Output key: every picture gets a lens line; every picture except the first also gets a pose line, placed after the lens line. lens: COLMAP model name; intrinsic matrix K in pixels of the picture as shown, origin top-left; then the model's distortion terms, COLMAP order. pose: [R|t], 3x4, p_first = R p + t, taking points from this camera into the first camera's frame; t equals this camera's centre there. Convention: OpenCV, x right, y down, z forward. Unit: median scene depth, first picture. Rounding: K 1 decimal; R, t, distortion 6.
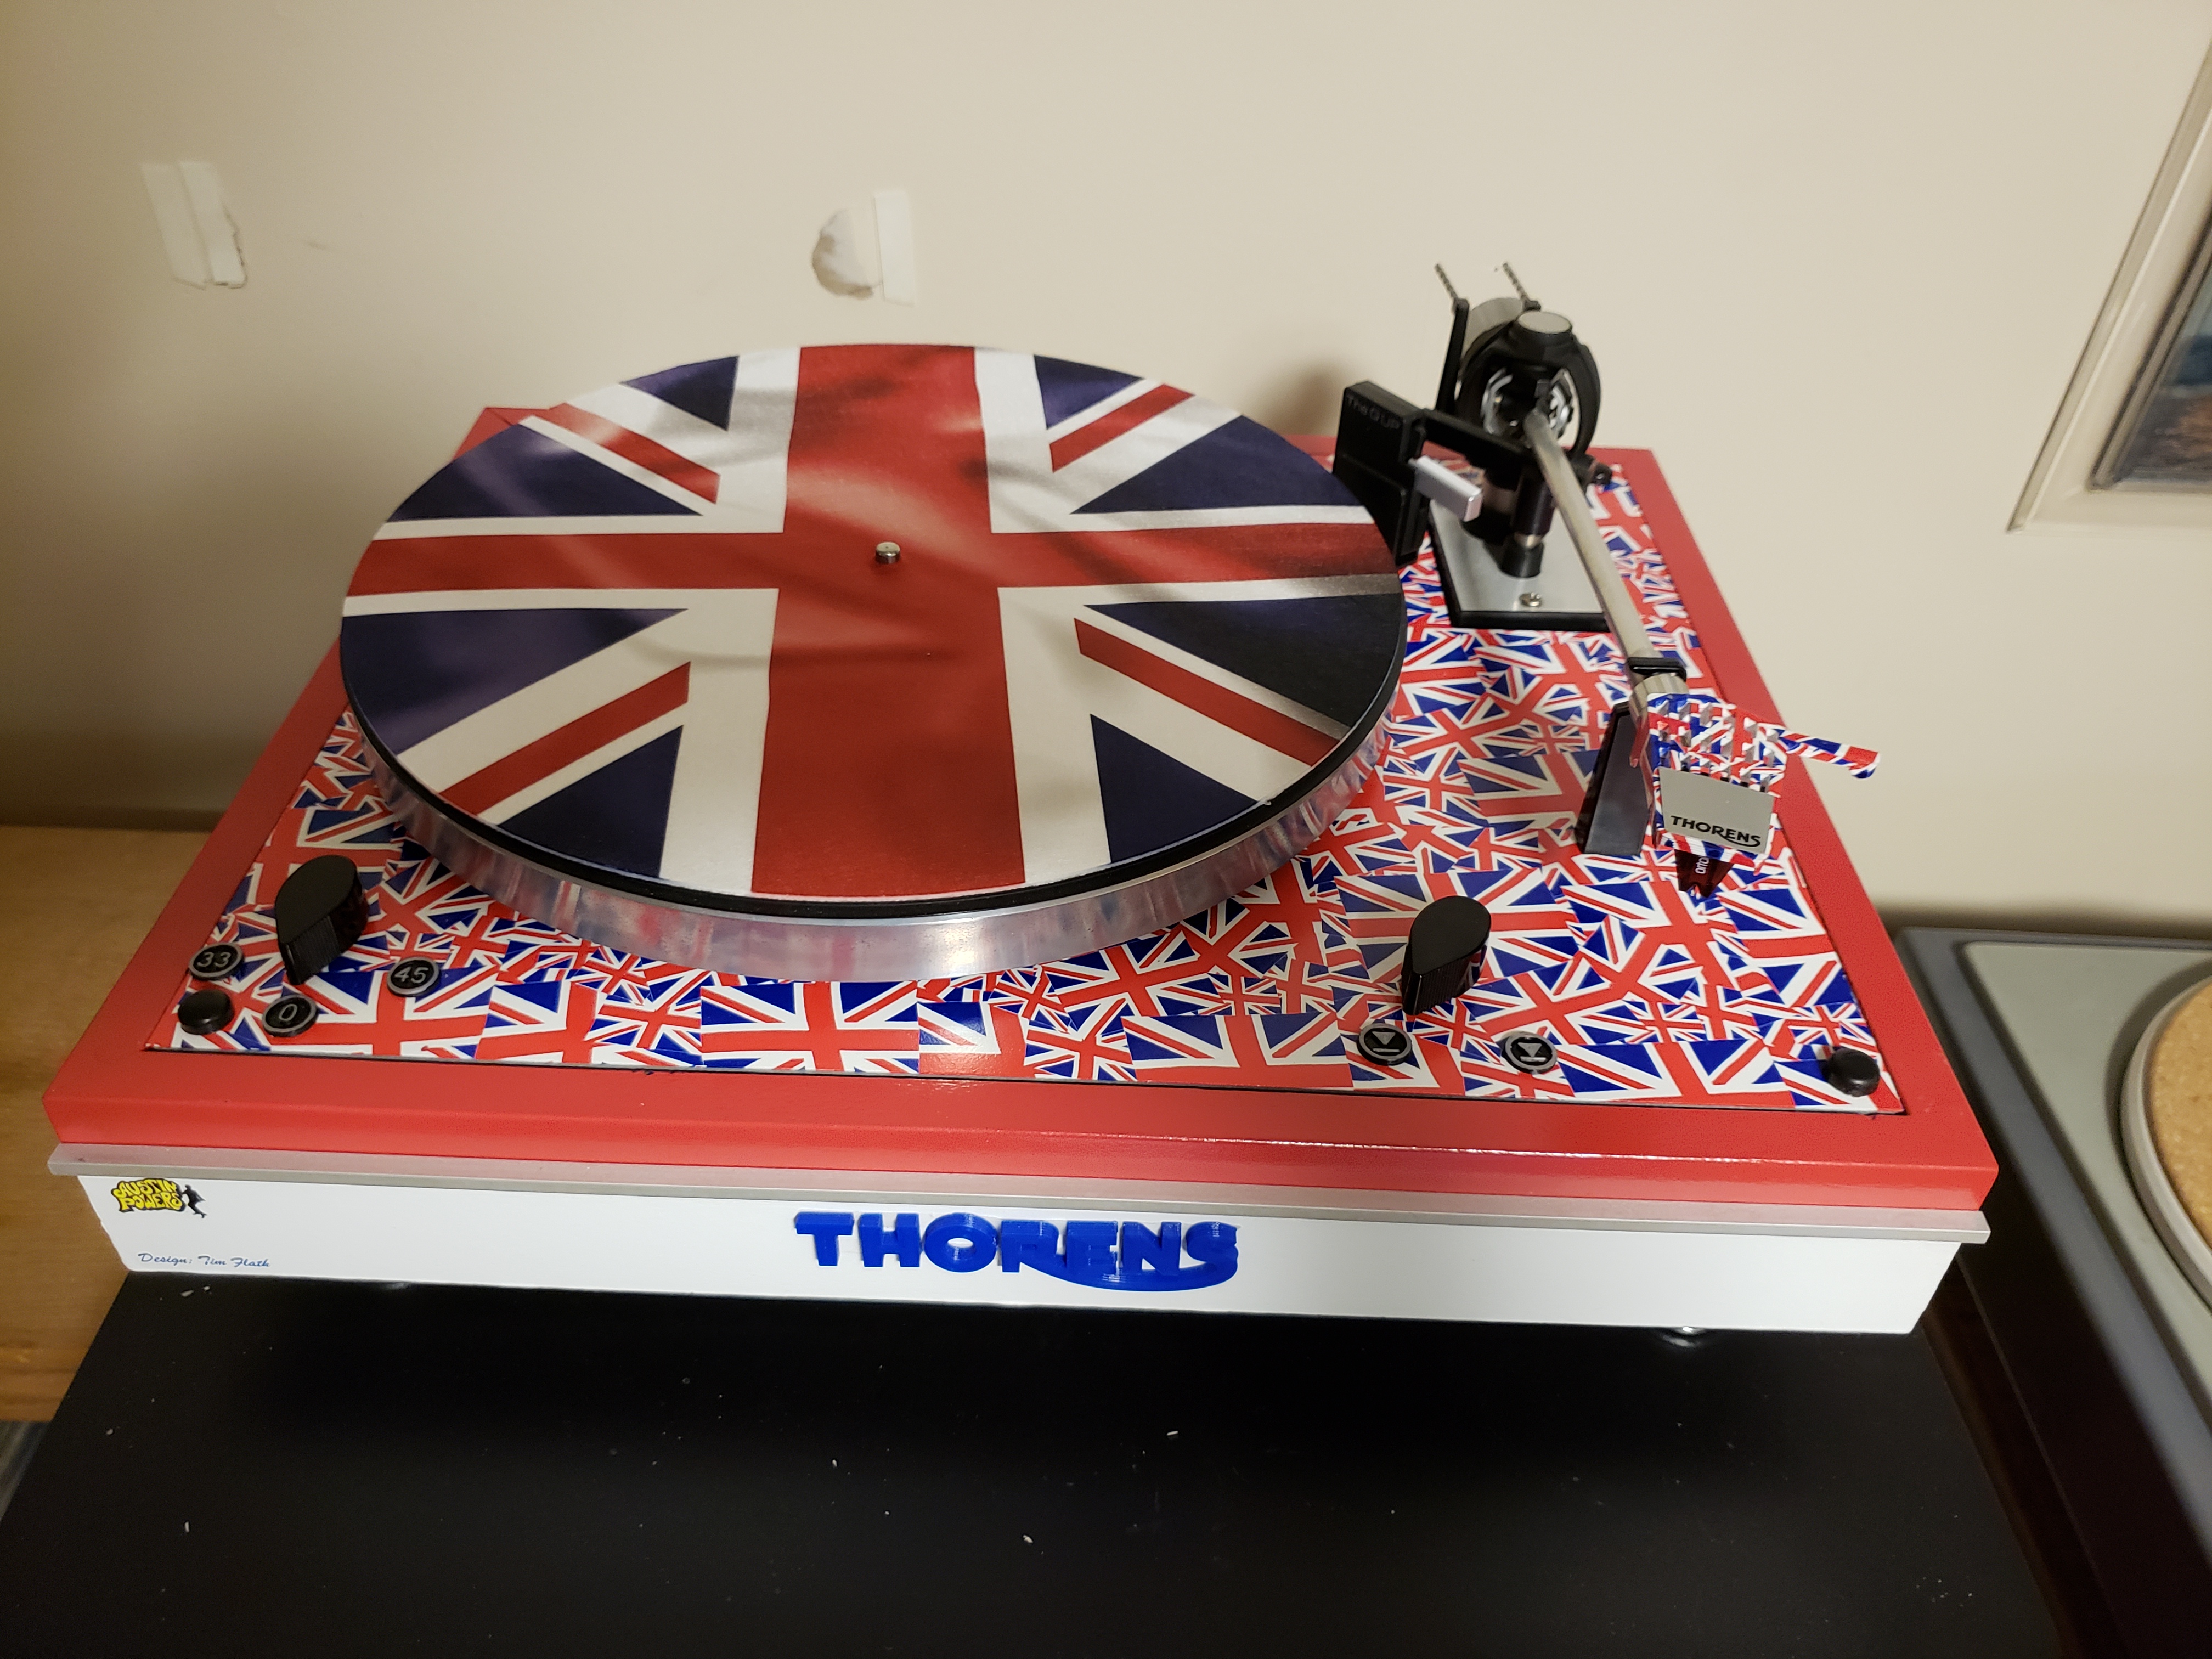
lens RADIAL K [[1714.1, 0, 1109.0], [0, 1714.1, 848.6], [0, 0, 1]] dist [0.025582, -0.000999]
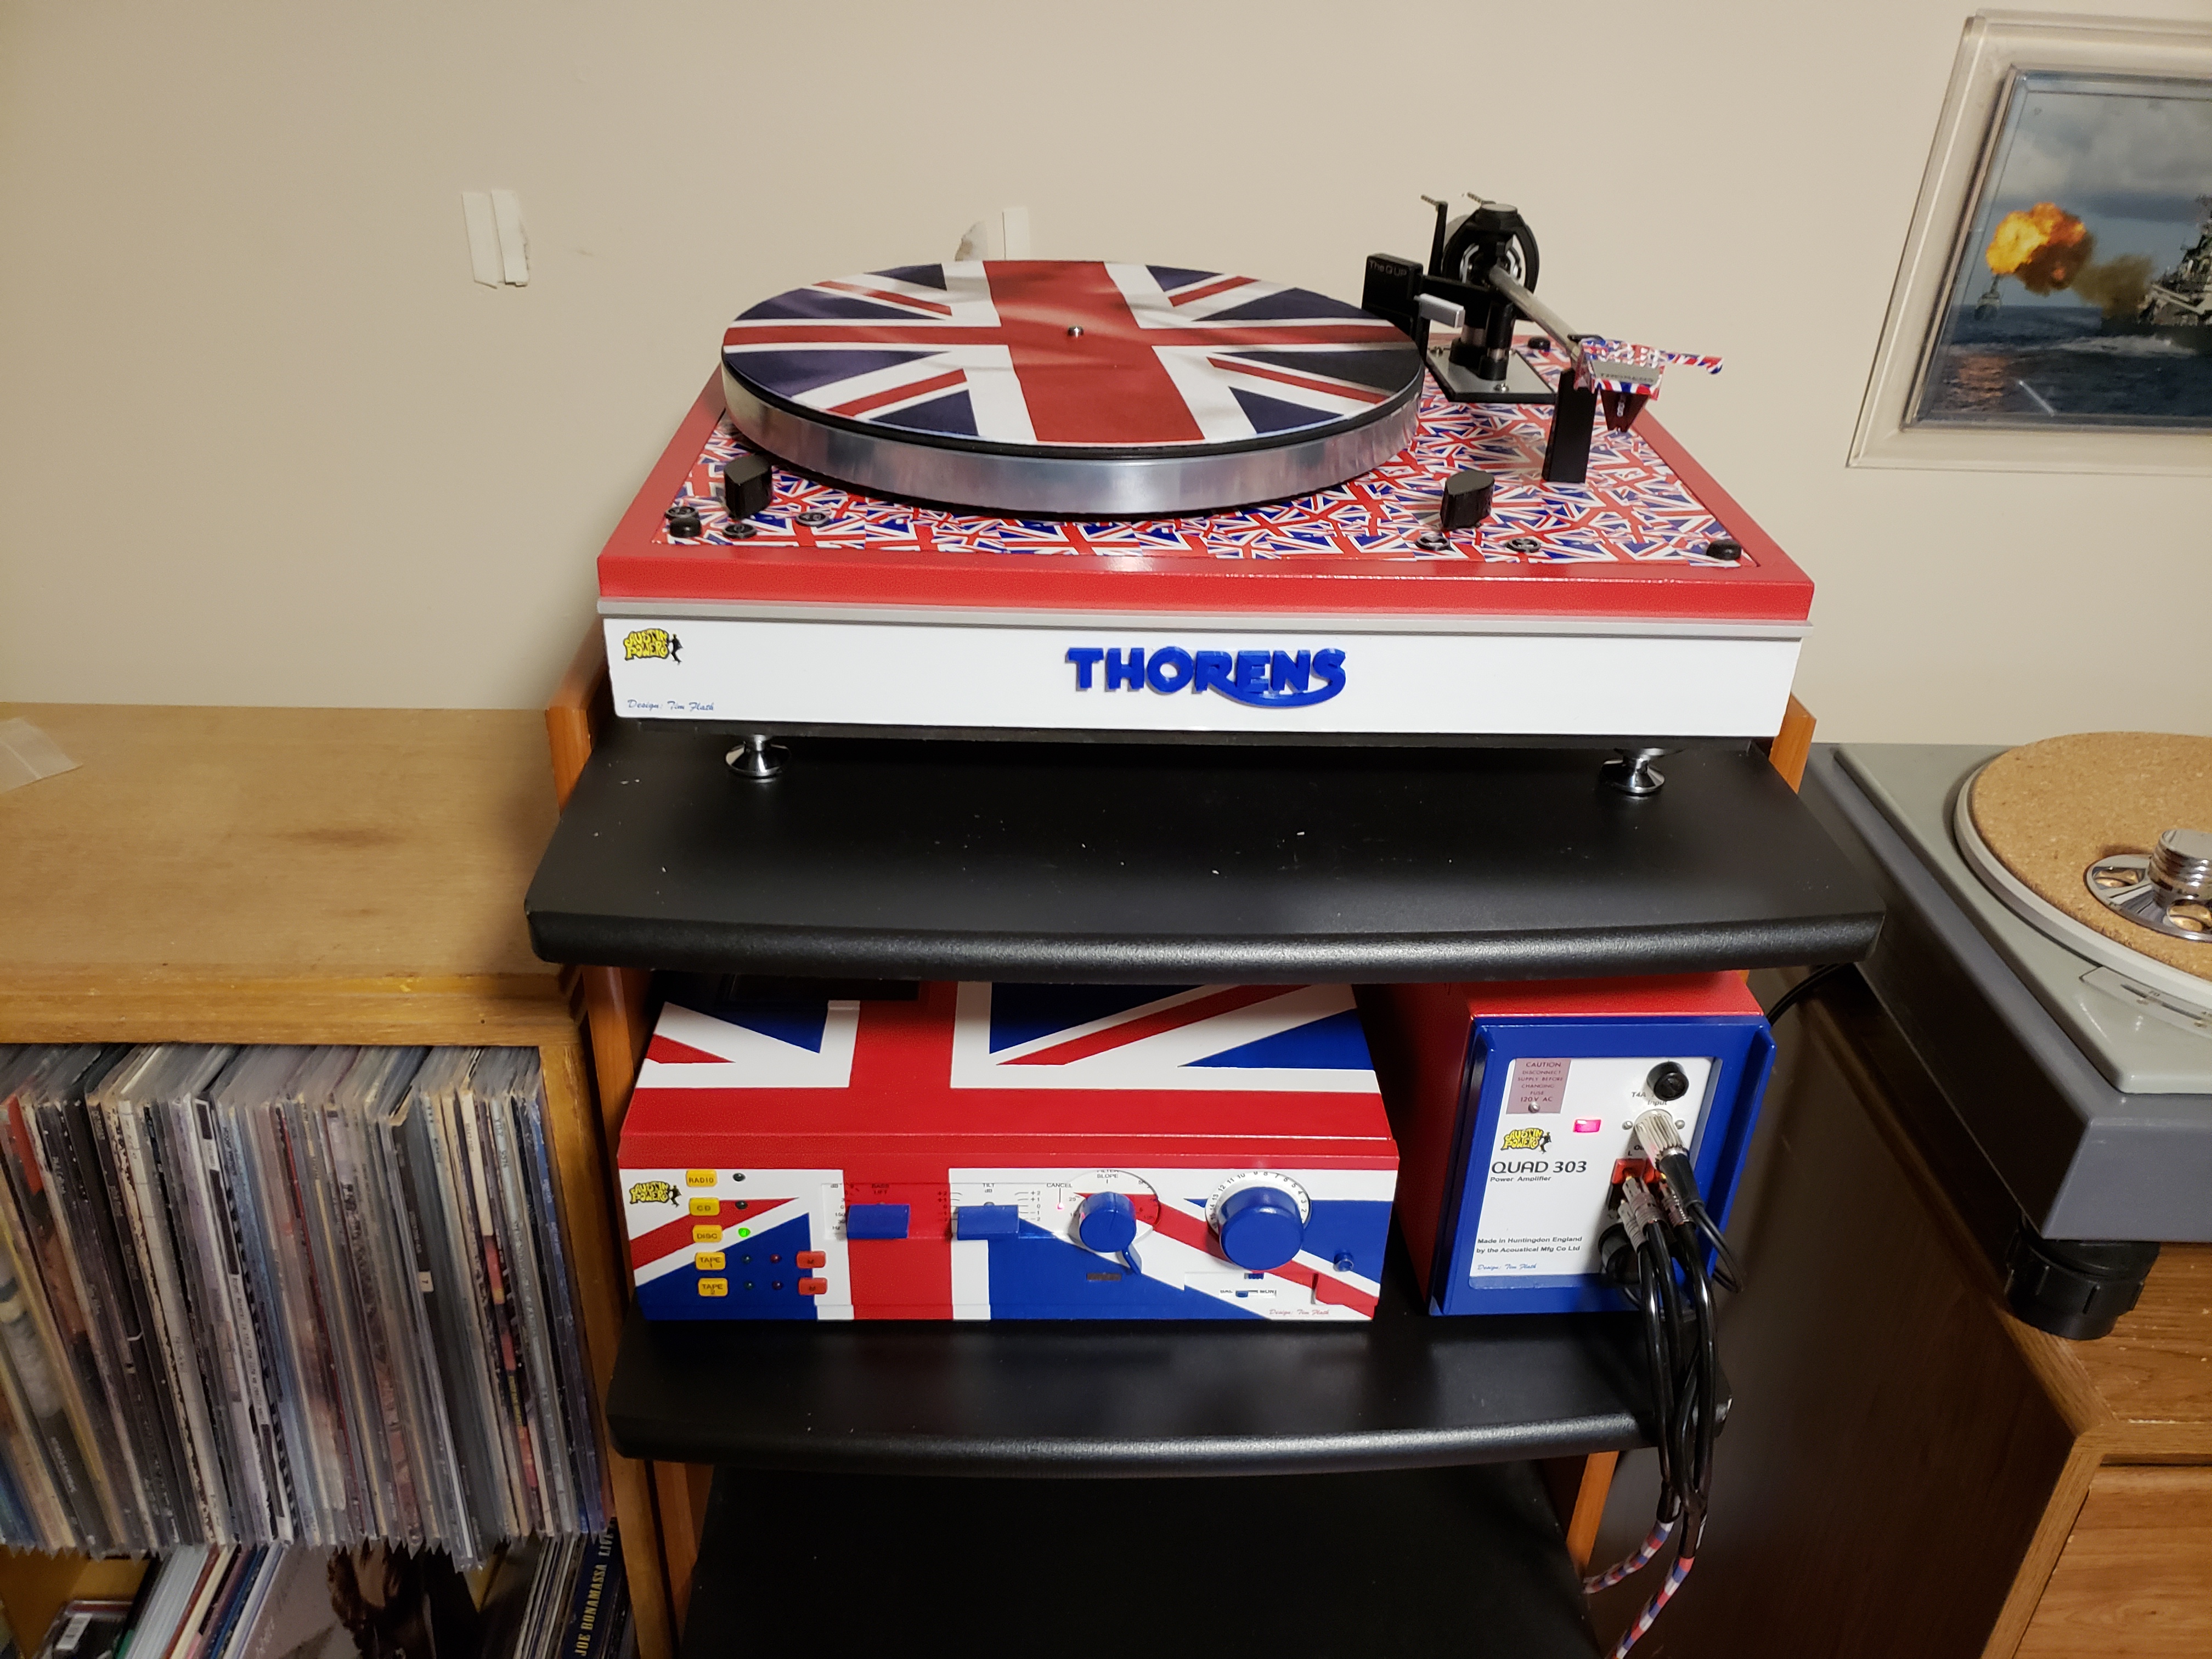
lens RADIAL K [[1714.1, 0, 1121.6], [0, 1714.1, 851.4], [0, 0, 1]] dist [0.025582, -0.000999]
pose [[0.999129, -0.020061, 0.036596, -0.174105], [0.025458, 0.987813, -0.153549, 0.576656], [-0.033070, 0.154347, 0.987463, -0.470723]]
